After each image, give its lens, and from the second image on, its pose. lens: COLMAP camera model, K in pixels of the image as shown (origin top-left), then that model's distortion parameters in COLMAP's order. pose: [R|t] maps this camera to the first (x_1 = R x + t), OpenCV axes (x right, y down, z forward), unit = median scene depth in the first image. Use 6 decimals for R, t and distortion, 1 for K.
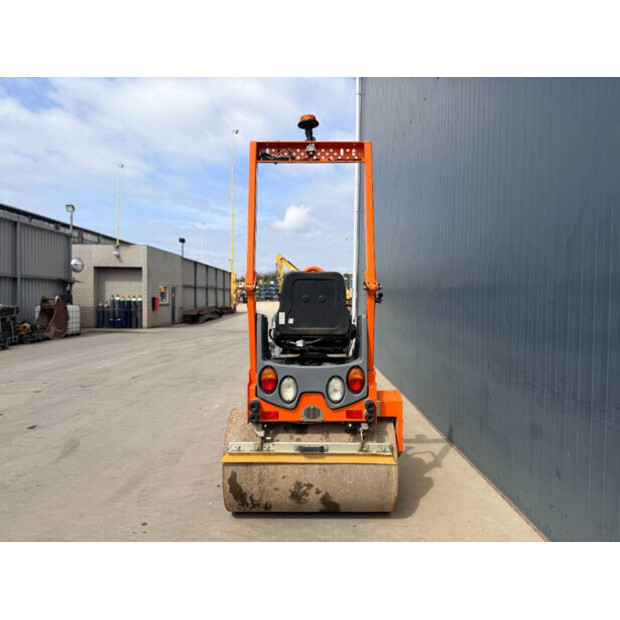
lens RADIAL K [[417.7, 0, 310.1], [0, 417.7, 303.8], [0, 0, 1]] dist [-0.023135, -0.000991]
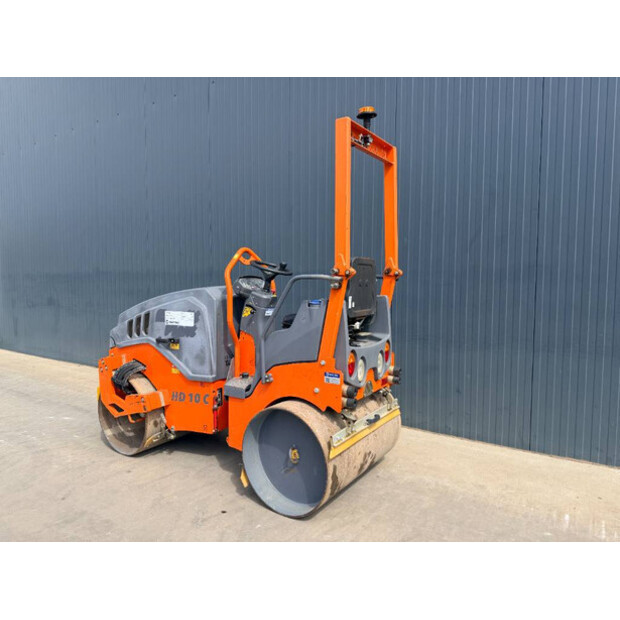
lens RADIAL K [[417.7, 0, 310.1], [0, 417.7, 303.8], [0, 0, 1]] dist [-0.023135, -0.000991]
pose [[0.552583, -0.030271, 0.832908, -0.992432], [-0.003340, 0.999252, 0.038532, -0.000095], [-0.833451, -0.024074, 0.552069, 0.531167]]
